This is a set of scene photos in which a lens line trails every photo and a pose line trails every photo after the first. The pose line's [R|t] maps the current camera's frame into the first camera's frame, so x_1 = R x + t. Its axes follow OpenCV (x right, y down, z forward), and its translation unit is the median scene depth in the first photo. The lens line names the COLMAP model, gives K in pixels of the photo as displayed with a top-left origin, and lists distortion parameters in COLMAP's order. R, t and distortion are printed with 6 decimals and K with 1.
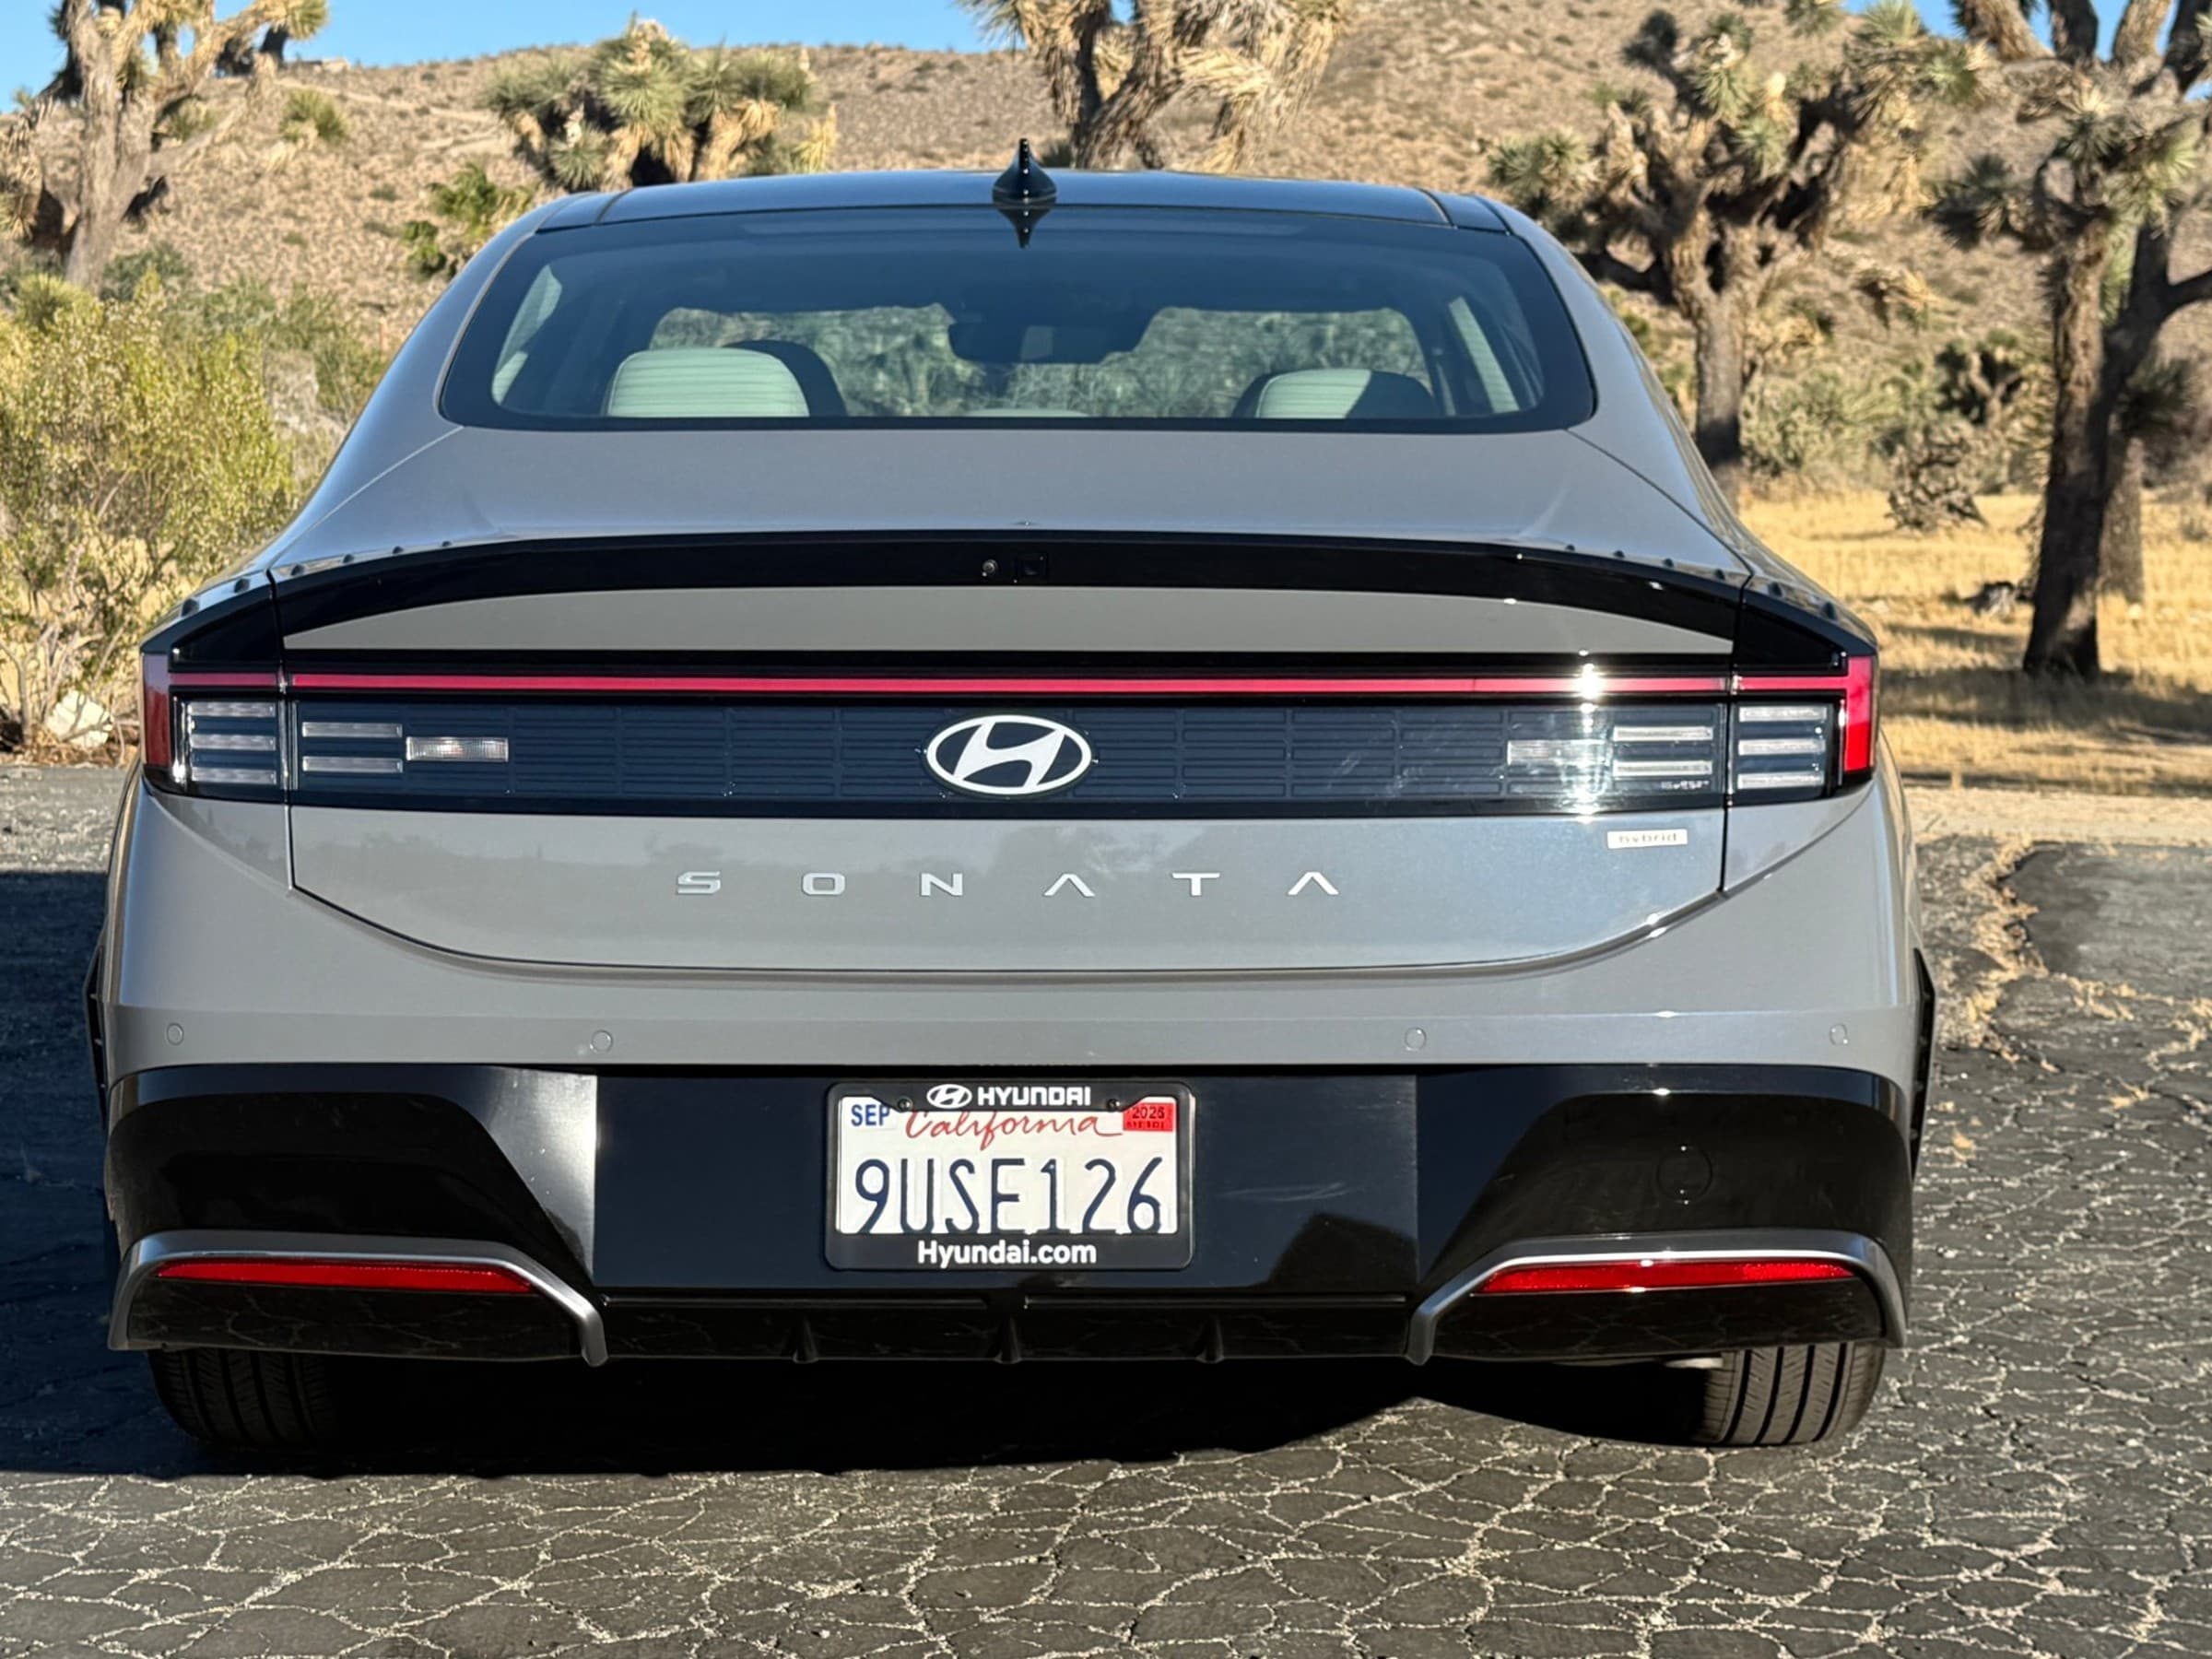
lens RADIAL K [[4282.4, 0, 1028.3], [0, 4282.4, 923.7], [0, 0, 1]] dist [0.215168, 0.000000]
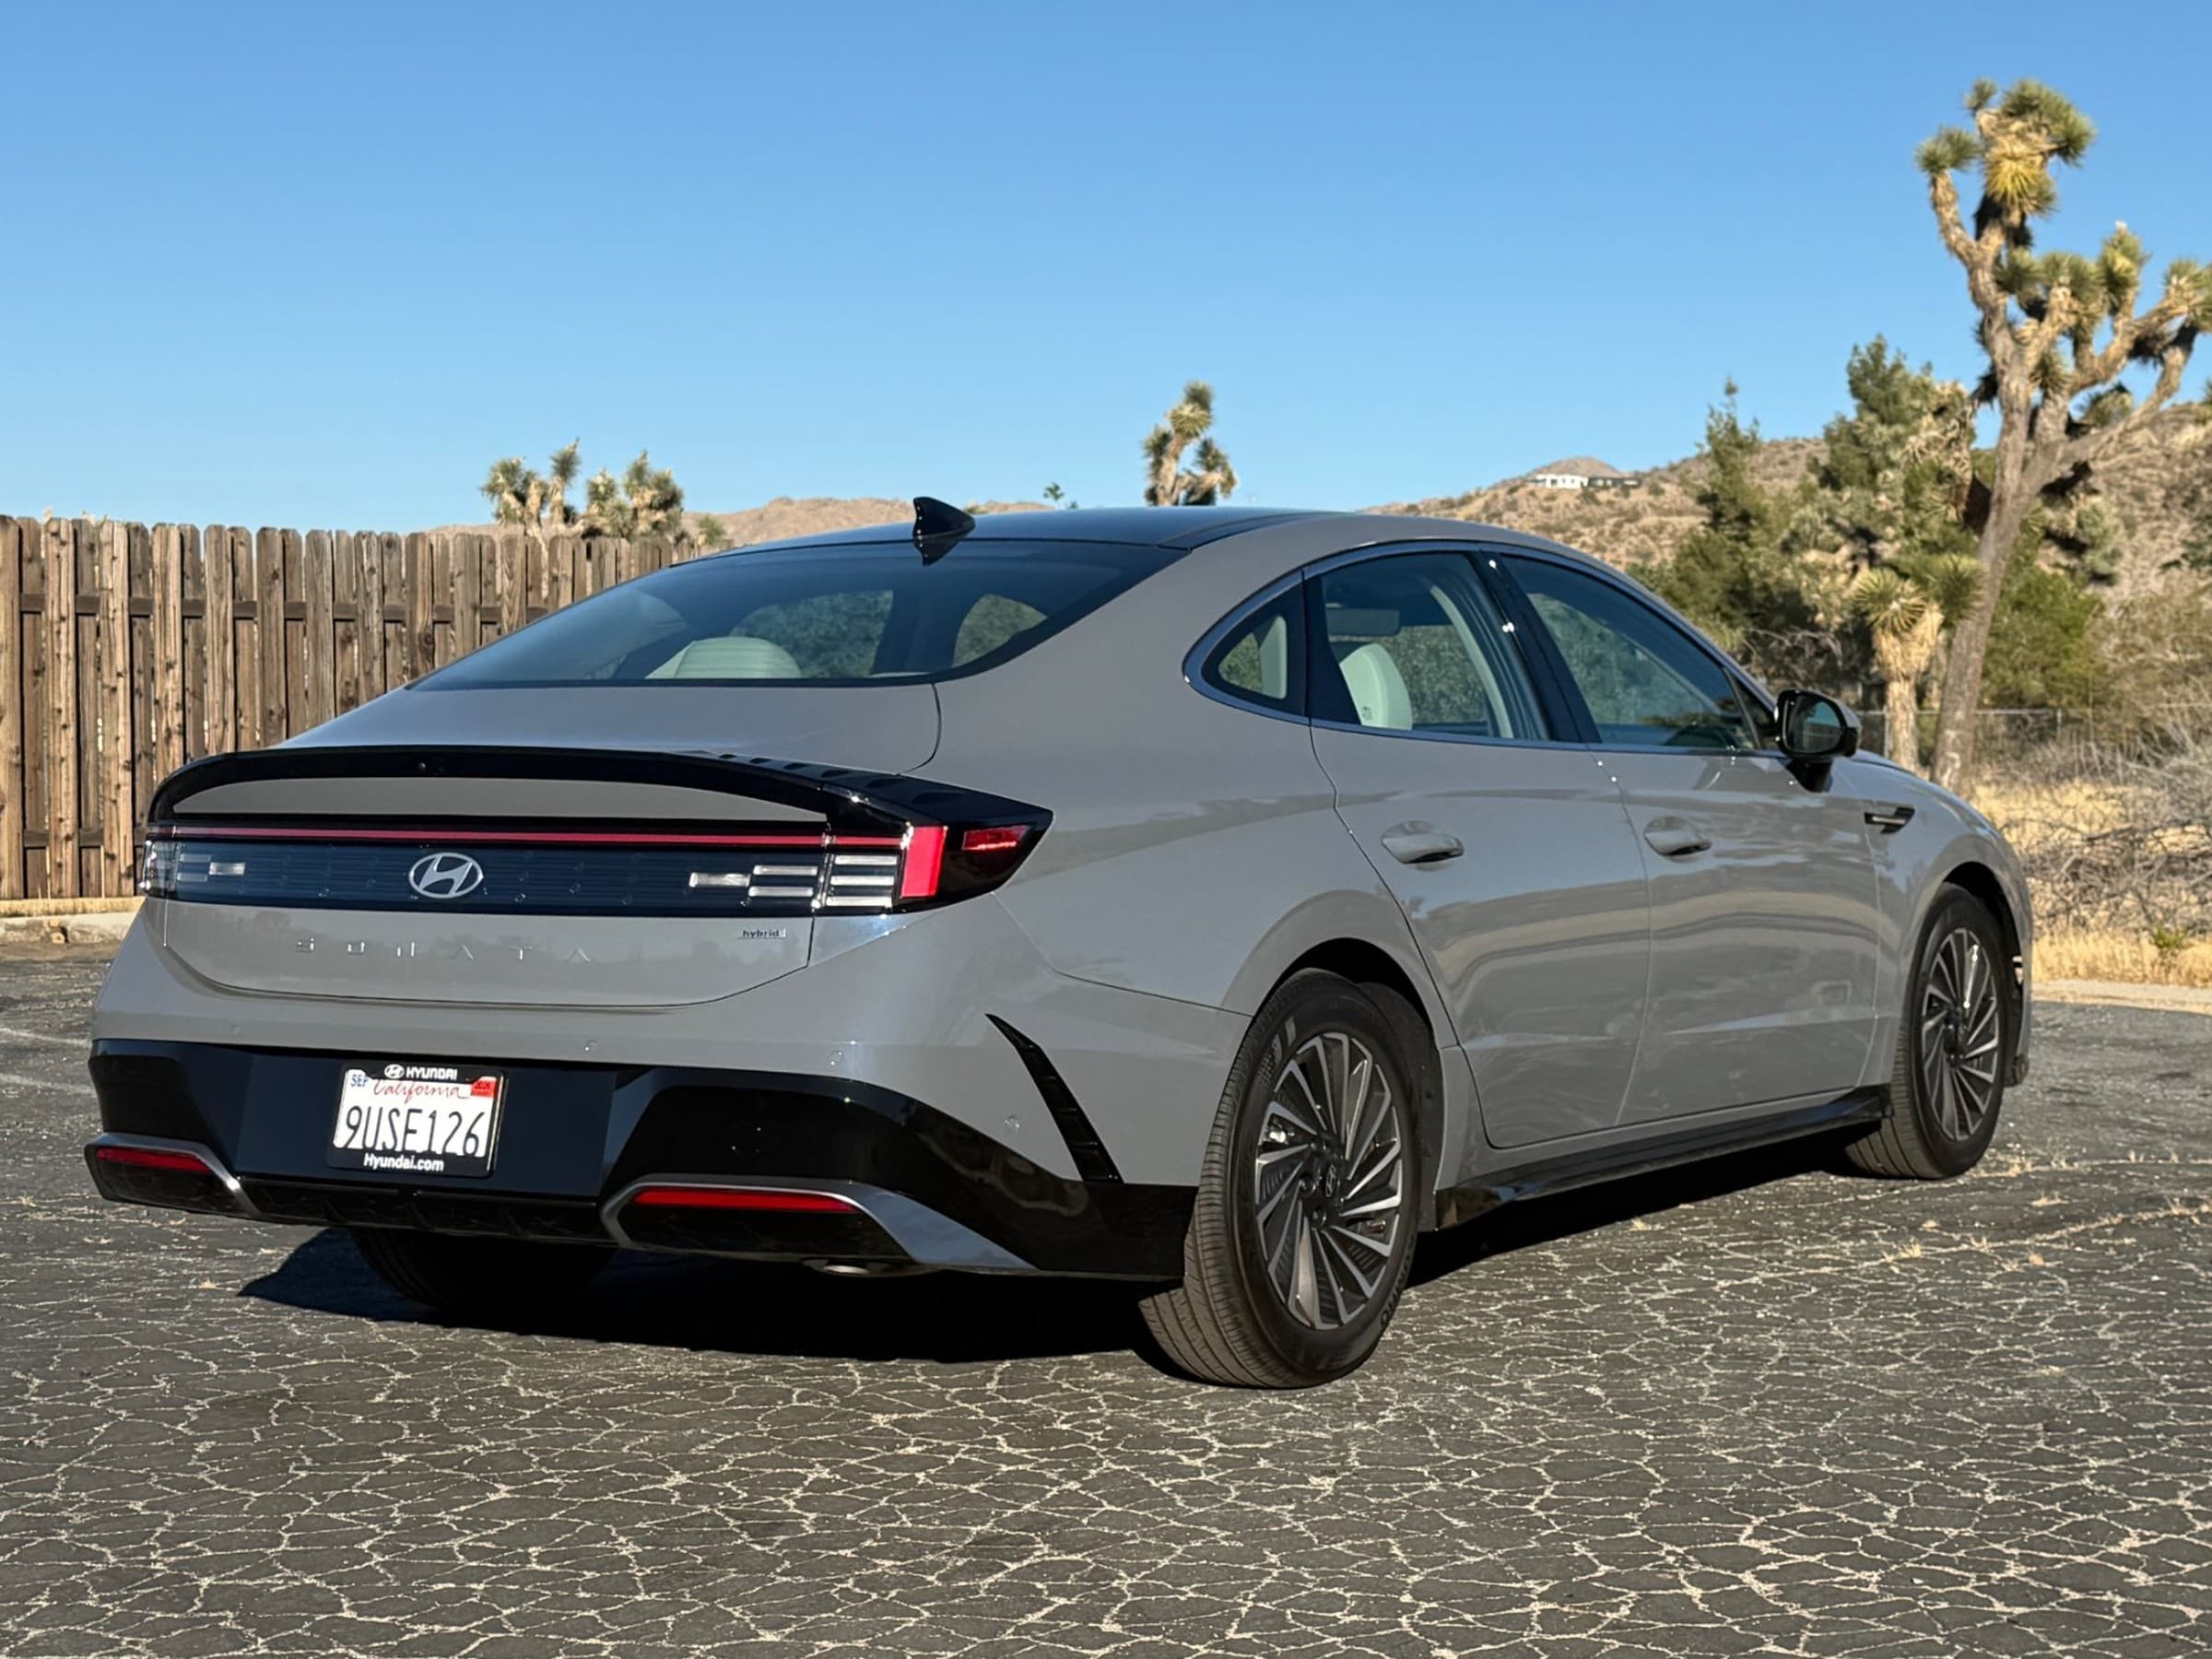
lens RADIAL K [[4282.4, 0, 1111.8], [0, 4282.4, 858.3], [0, 0, 1]] dist [0.215168, 0.000000]
pose [[0.835814, 0.013198, -0.548854, 1.166696], [-0.053961, 0.996845, -0.058203, 0.039842], [0.546354, 0.078263, 0.833890, -0.294619]]
